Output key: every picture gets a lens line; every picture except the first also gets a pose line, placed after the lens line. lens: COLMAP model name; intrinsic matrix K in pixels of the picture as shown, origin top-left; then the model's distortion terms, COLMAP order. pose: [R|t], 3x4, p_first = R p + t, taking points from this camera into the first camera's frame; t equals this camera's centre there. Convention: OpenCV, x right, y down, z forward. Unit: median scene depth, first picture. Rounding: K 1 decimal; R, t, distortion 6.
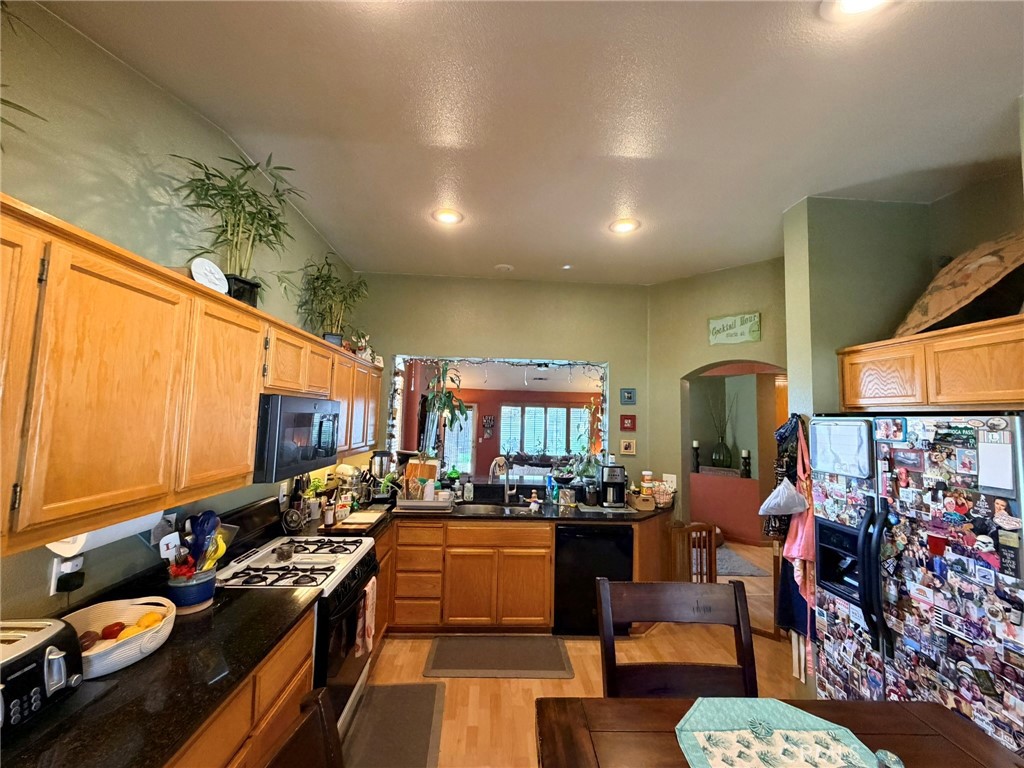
lens RADIAL K [[406.5, 0, 508.4], [0, 406.5, 385.4], [0, 0, 1]] dist [-0.002151, 0.000048]
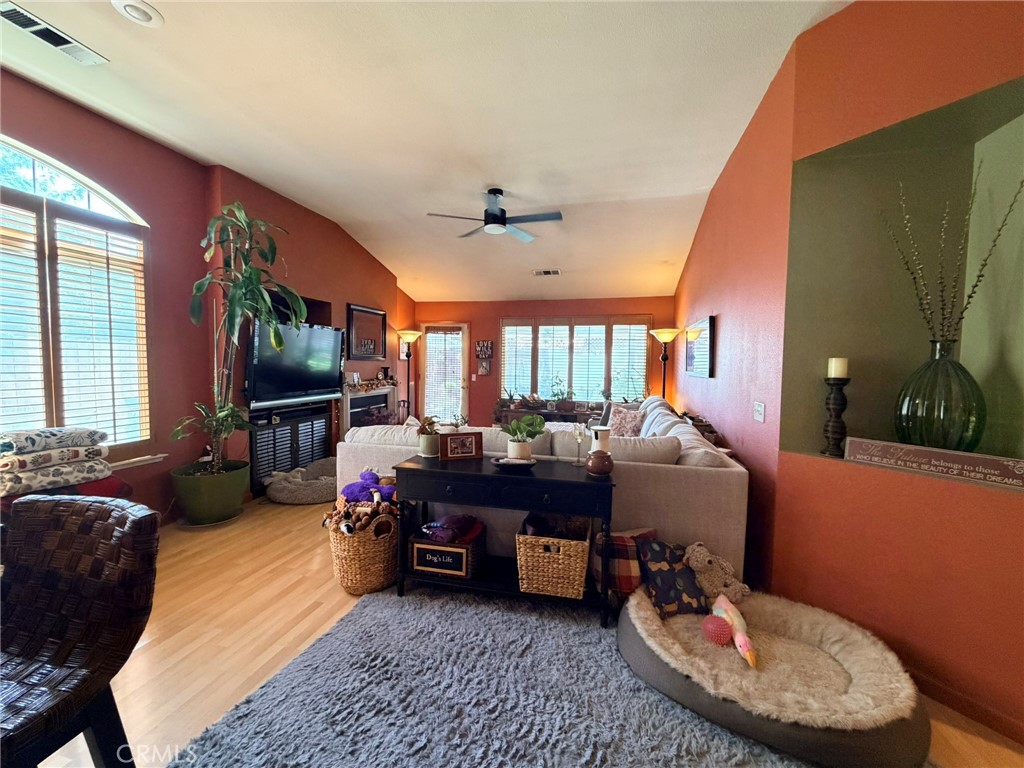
lens RADIAL K [[406.5, 0, 508.4], [0, 406.5, 385.4], [0, 0, 1]] dist [-0.002151, 0.000048]
pose [[0.955932, 0.001674, -0.293585, 0.568918], [0.036369, 0.991606, 0.124073, 0.201378], [0.291328, -0.129283, 0.947847, 1.147586]]
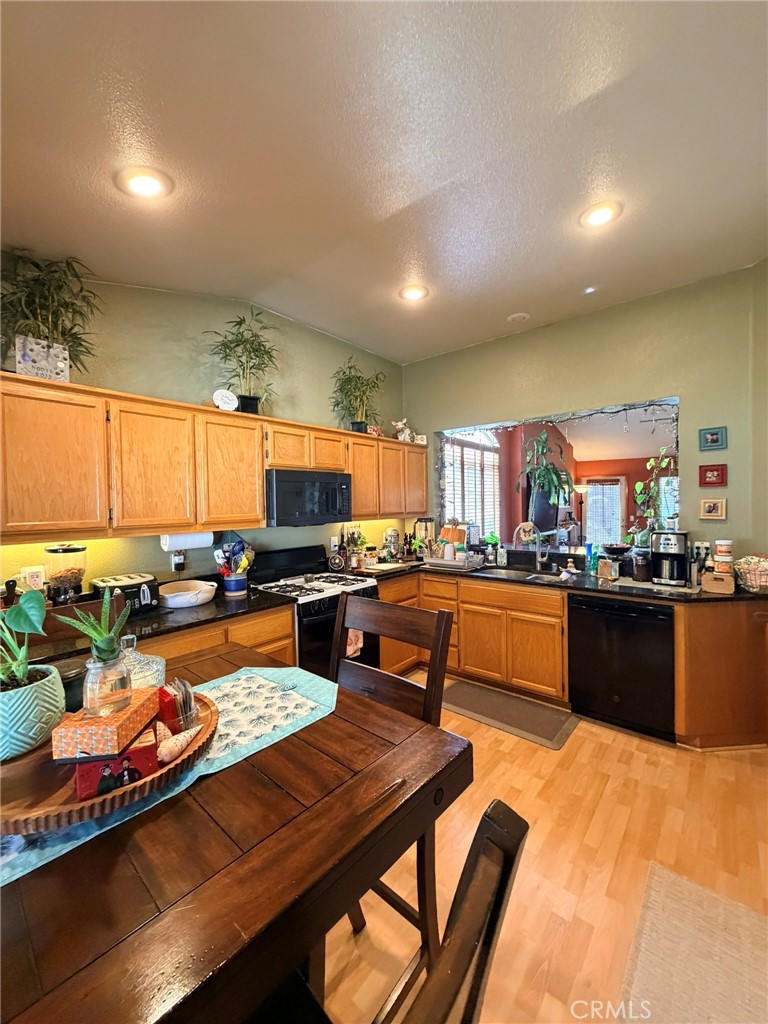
lens RADIAL K [[406.5, 0, 382.3], [0, 406.5, 509.7], [0, 0, 1]] dist [-0.002151, 0.000048]
pose [[0.732874, -0.027831, -0.679795, 0.391327], [0.090089, 0.994335, 0.056415, 0.065008], [0.674373, -0.102587, 0.731229, 0.082198]]
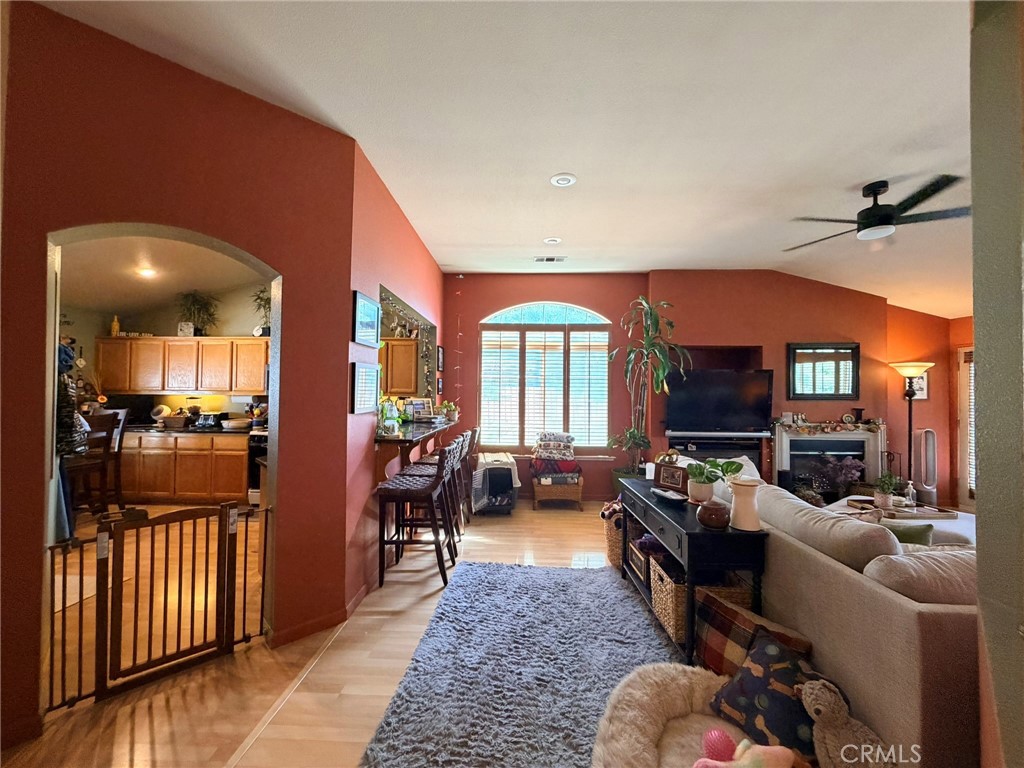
lens RADIAL K [[406.5, 0, 508.4], [0, 406.5, 385.4], [0, 0, 1]] dist [-0.002151, 0.000048]
pose [[-0.076298, -0.040209, -0.996274, 1.121719], [0.068276, 0.996631, -0.045452, 0.218237], [0.994745, -0.071490, -0.073296, 1.519360]]
